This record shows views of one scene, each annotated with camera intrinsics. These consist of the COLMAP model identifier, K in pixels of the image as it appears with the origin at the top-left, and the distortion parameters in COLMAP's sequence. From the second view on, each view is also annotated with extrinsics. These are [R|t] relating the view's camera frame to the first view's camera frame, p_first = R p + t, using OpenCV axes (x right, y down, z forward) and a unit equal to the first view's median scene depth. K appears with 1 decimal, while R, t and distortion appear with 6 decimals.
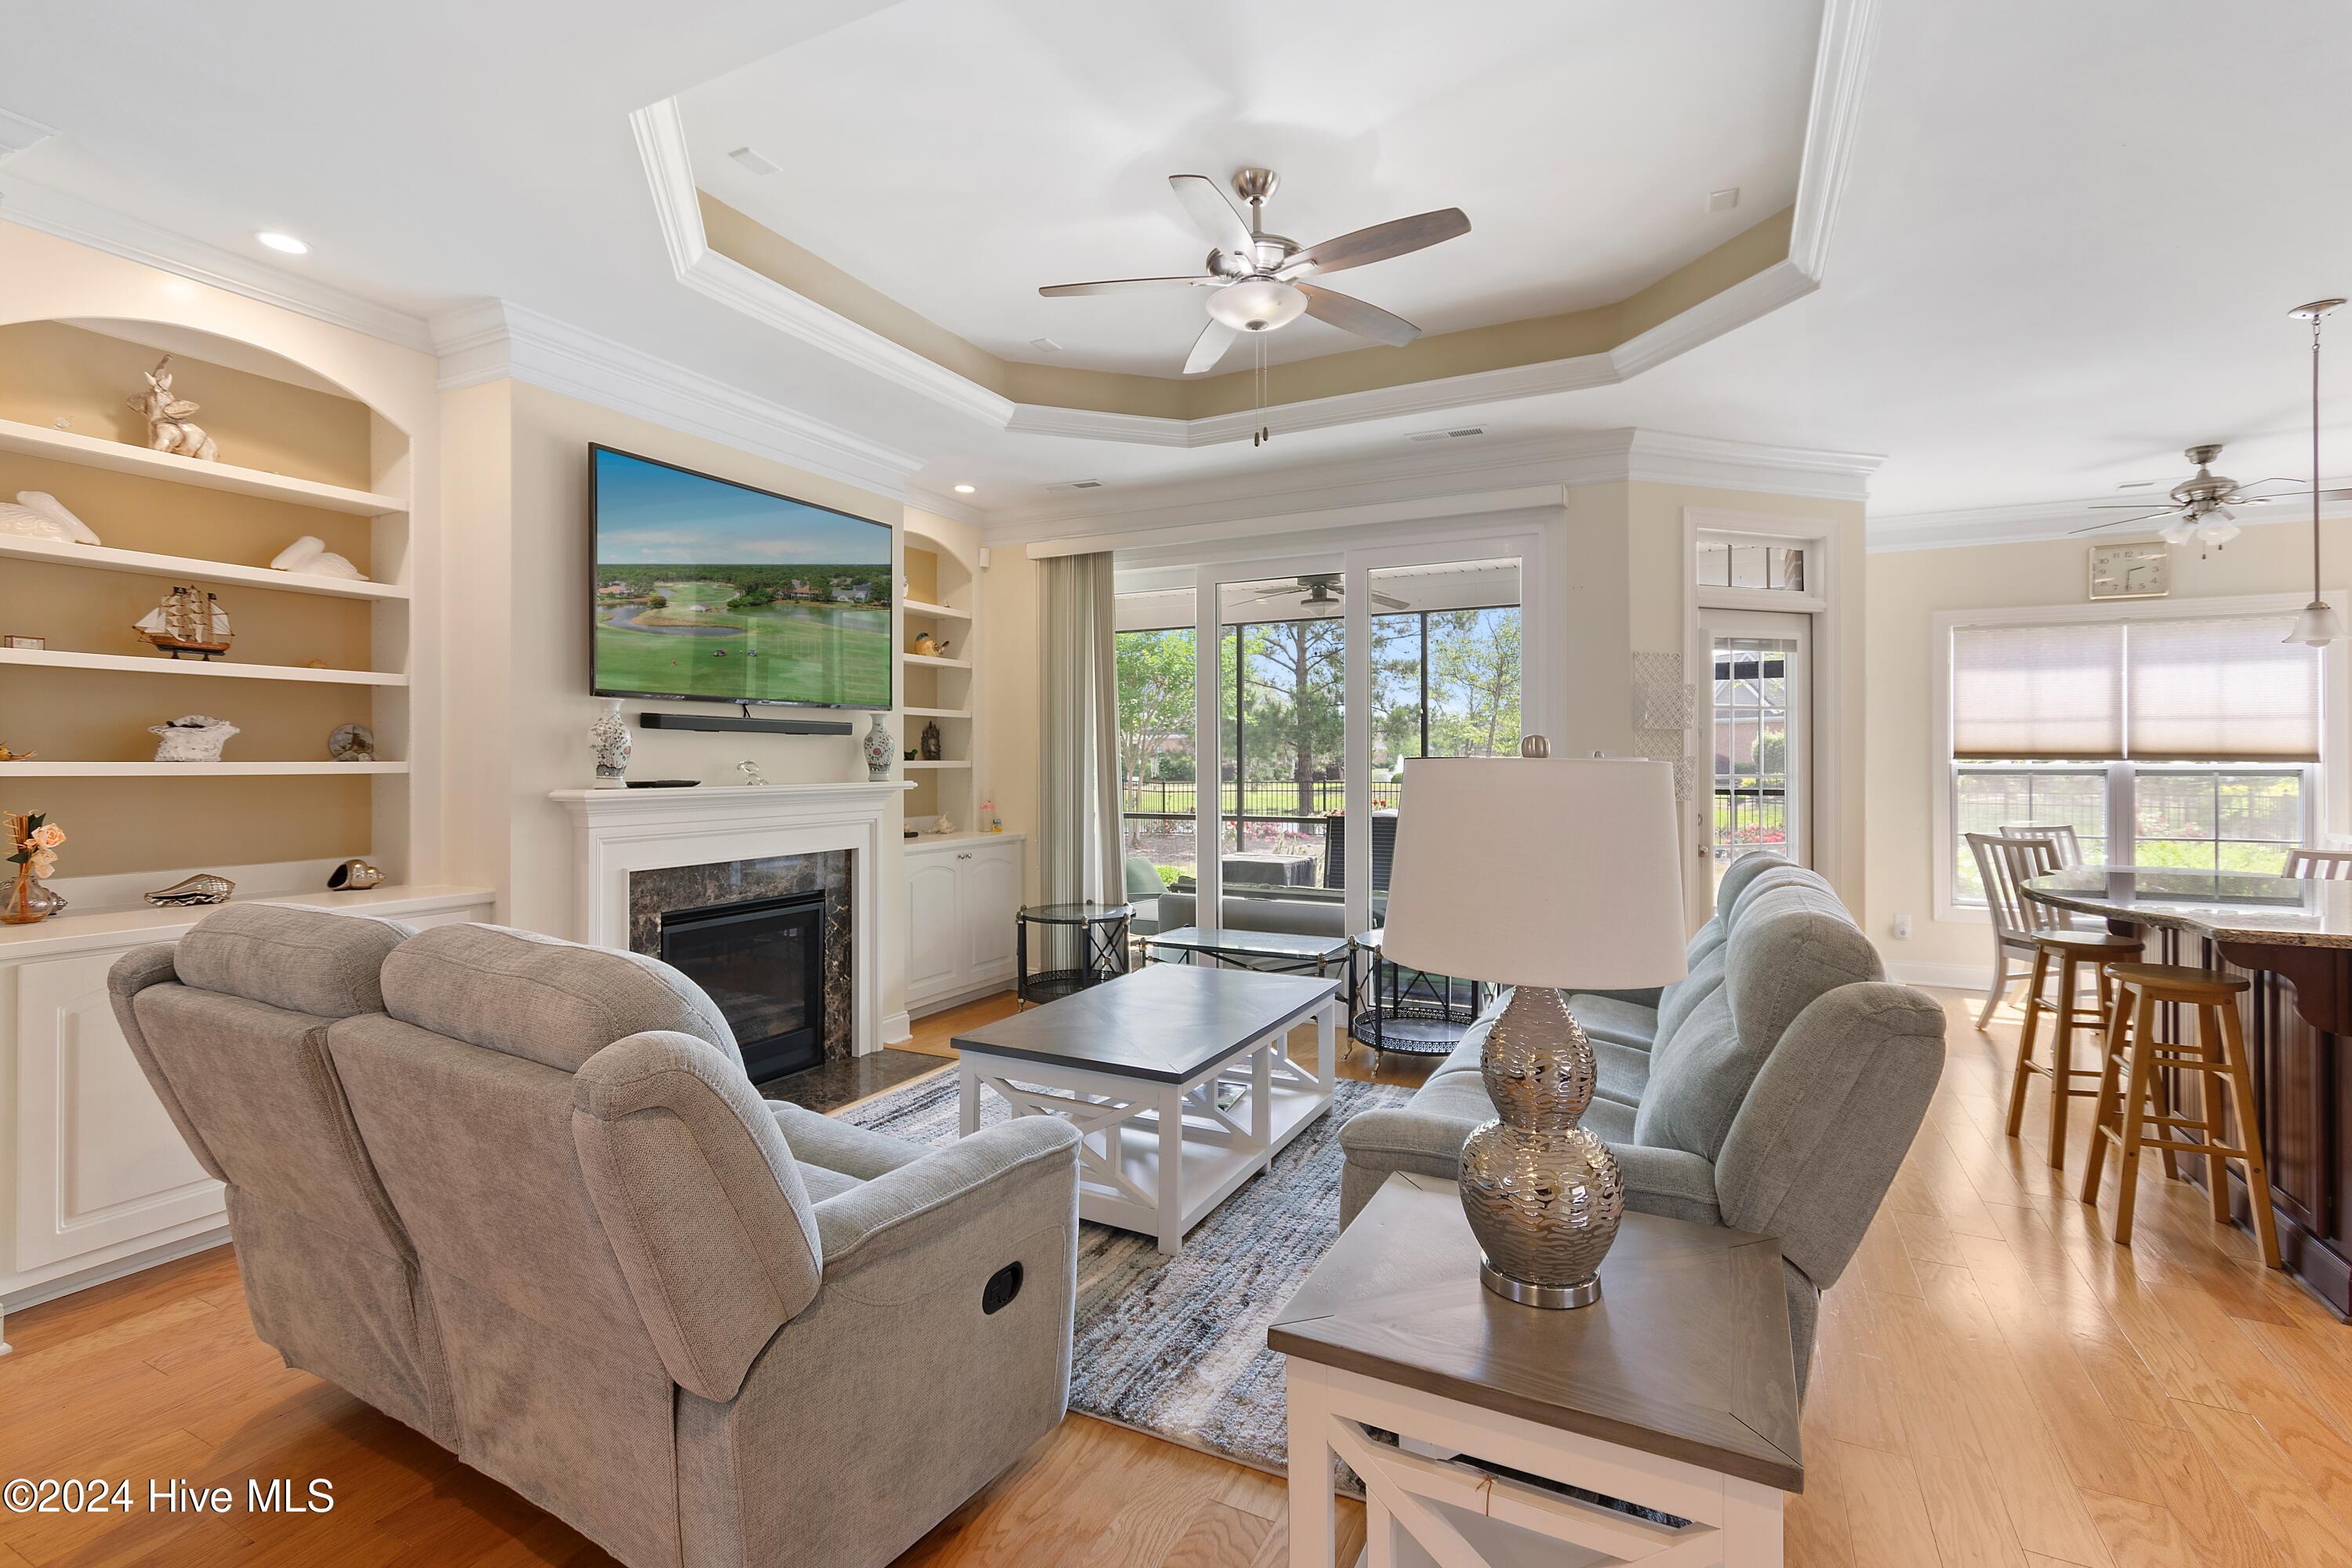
lens RADIAL K [[1054.7, 0, 1176.0], [0, 1054.7, 756.0], [0, 0, 1]] dist [-0.000669, 0.000203]
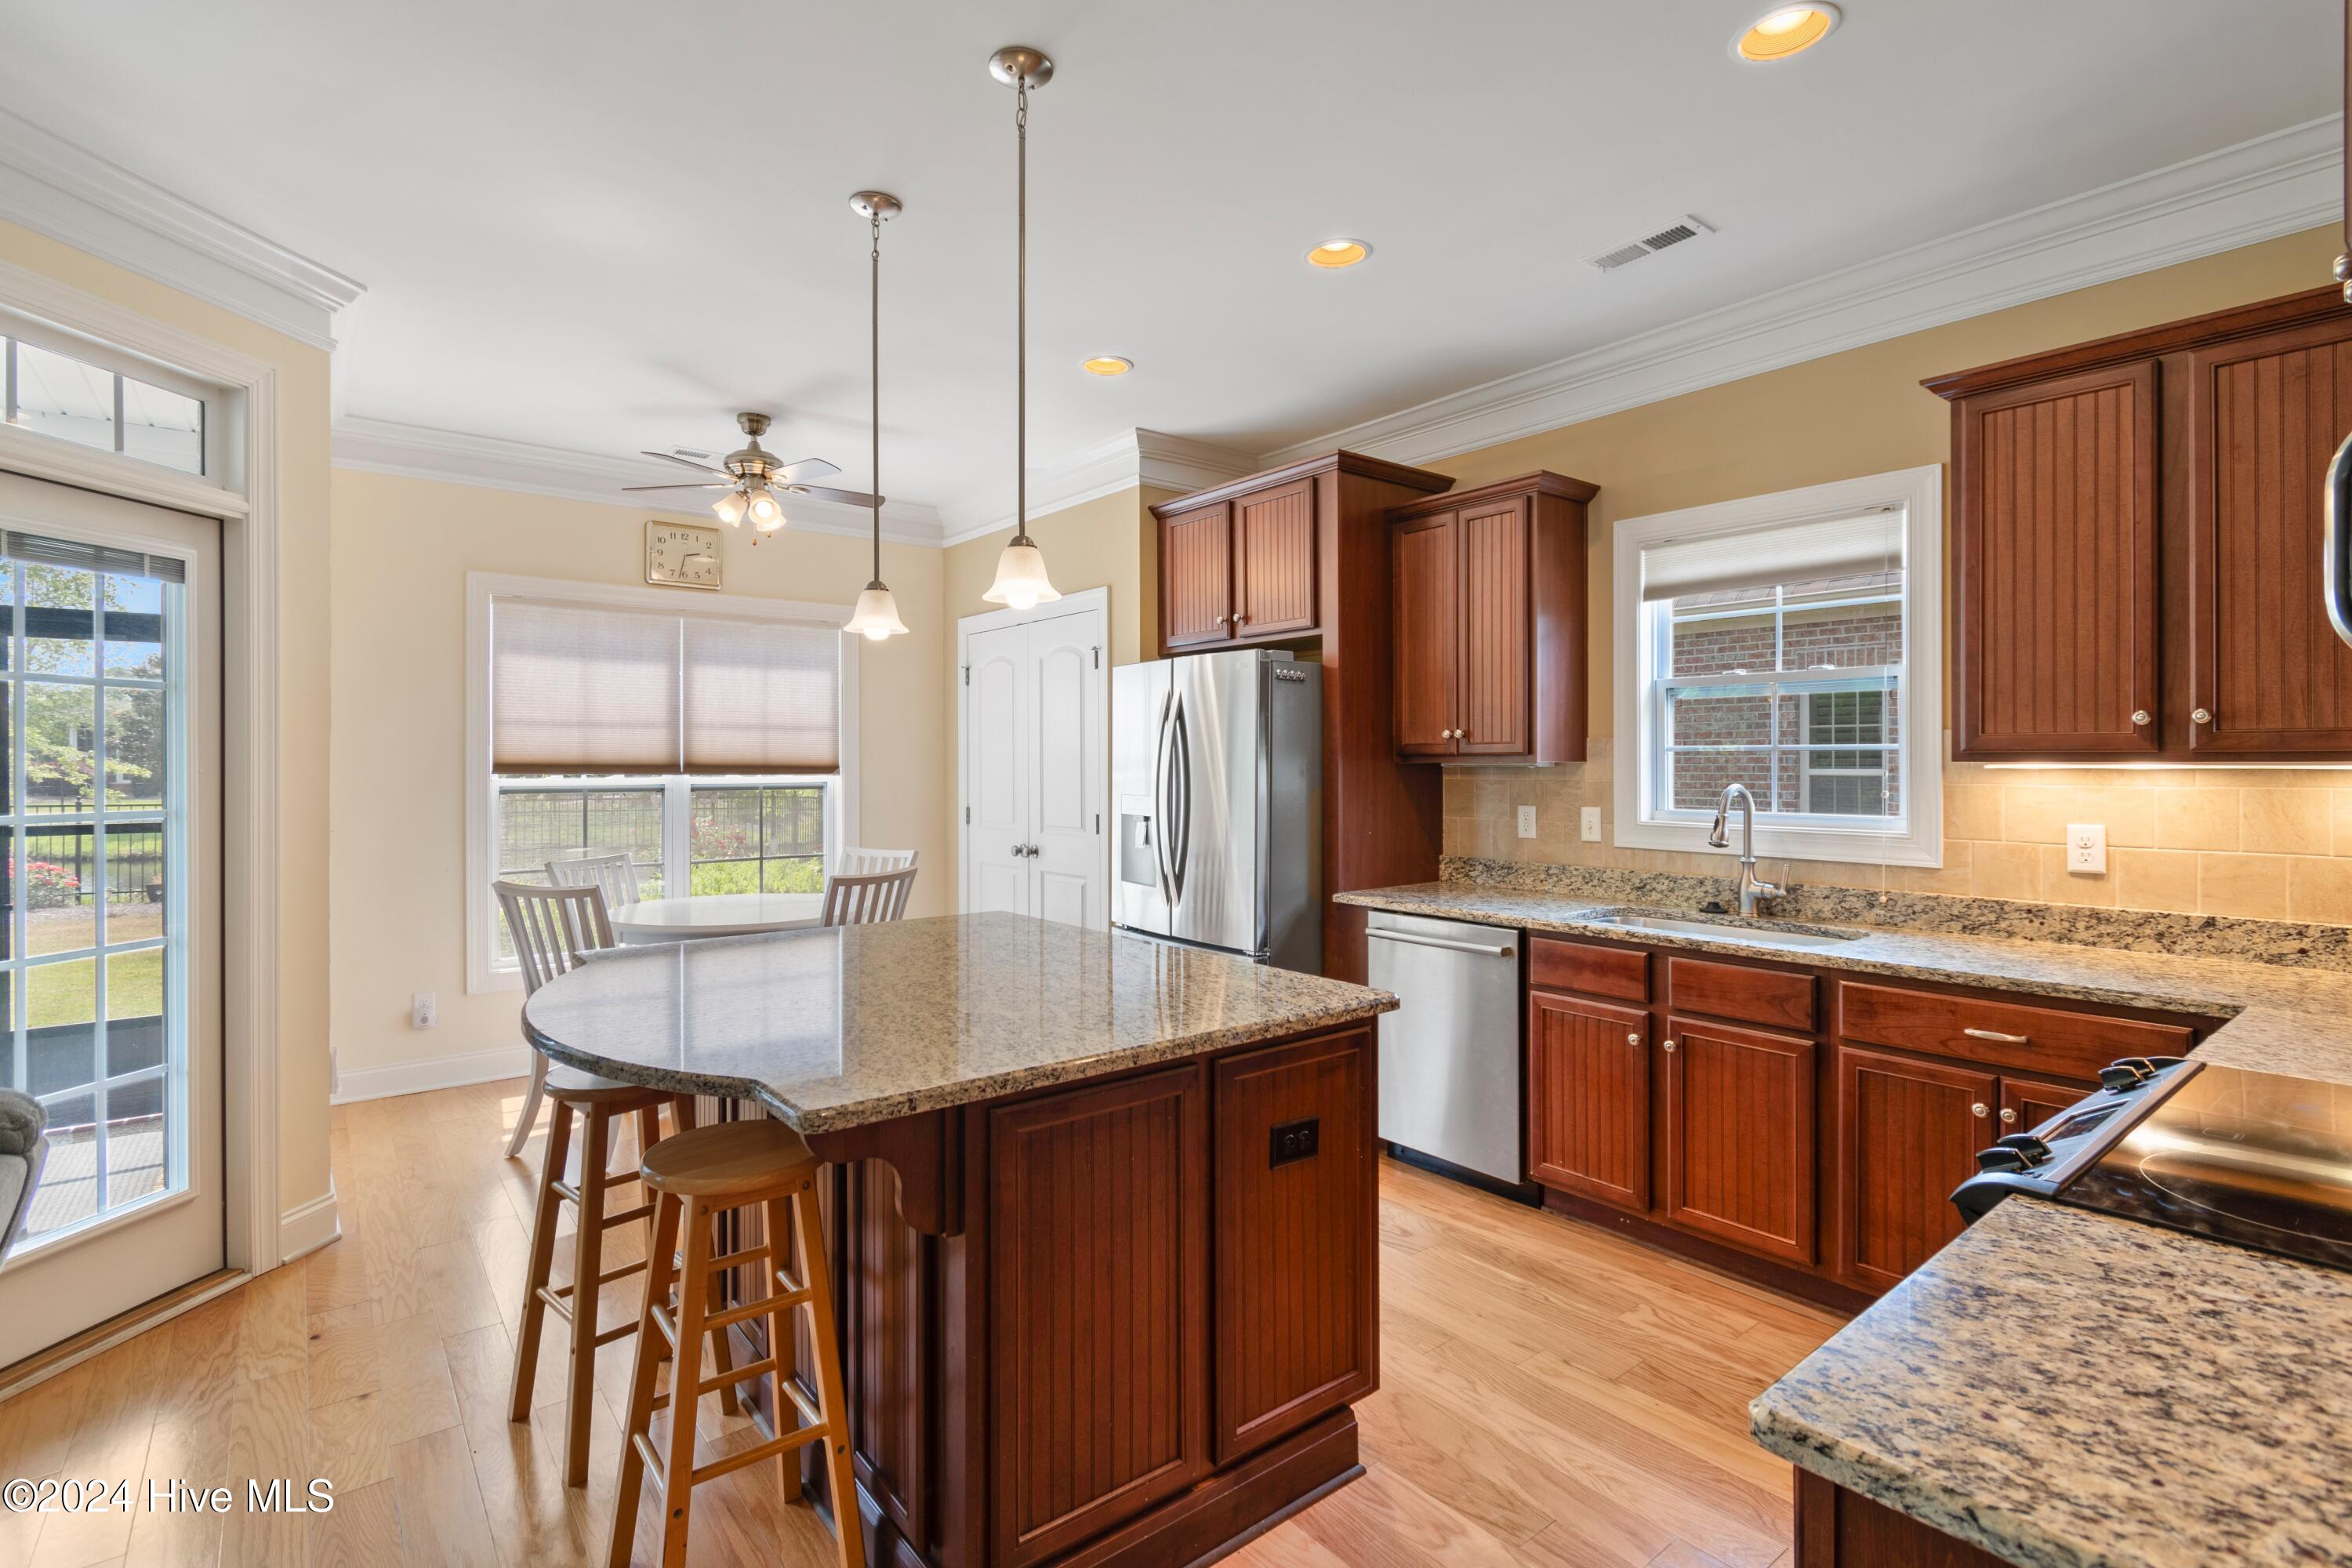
lens RADIAL K [[1107.2, 0, 1173.3], [0, 1107.2, 763.7], [0, 0, 1]] dist [0.000957, -0.000253]
pose [[0.411699, -0.001152, 0.911319, 0.284959], [-0.002305, 0.999995, 0.002306, -0.008541], [-0.911317, -0.003050, 0.411694, 0.308955]]
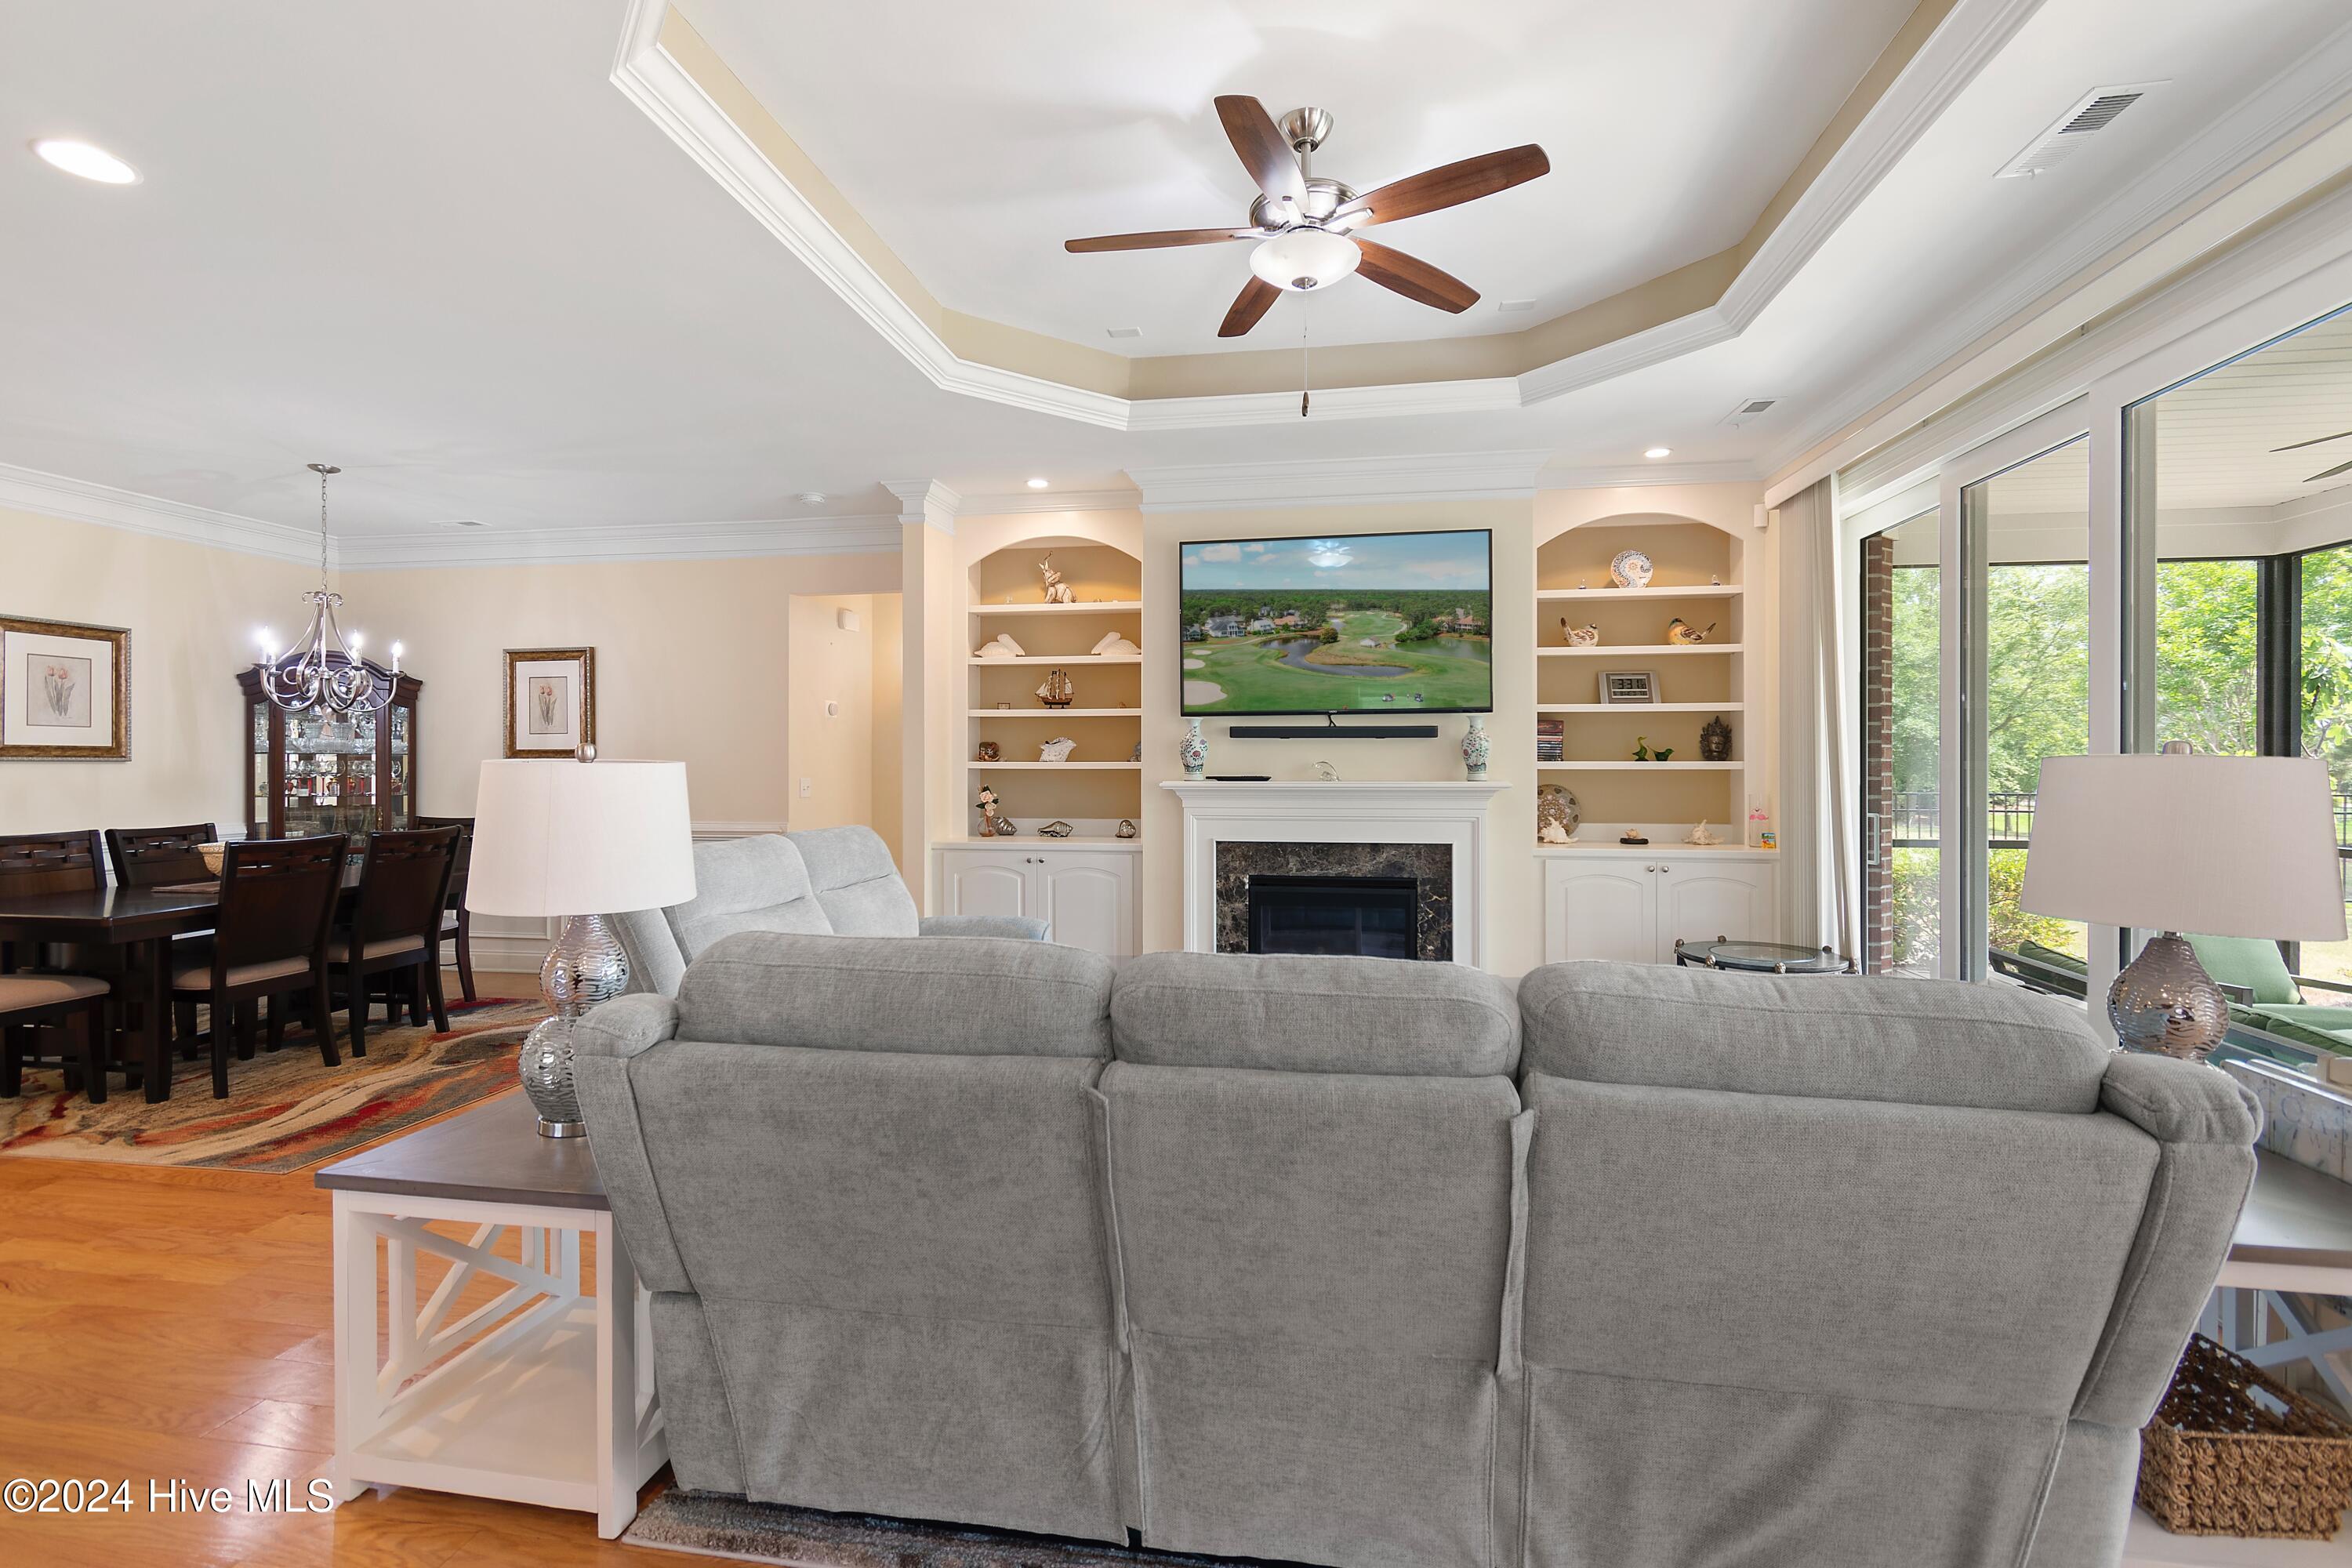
lens RADIAL K [[1042.1, 0, 1167.8], [0, 1042.1, 763.8], [0, 0, 1]] dist [0.002433, -0.000350]
pose [[0.299083, 0.001903, -0.954225, 0.585759], [0.004560, 0.999984, 0.003423, 0.001969], [0.954216, -0.005375, 0.299070, 0.399202]]
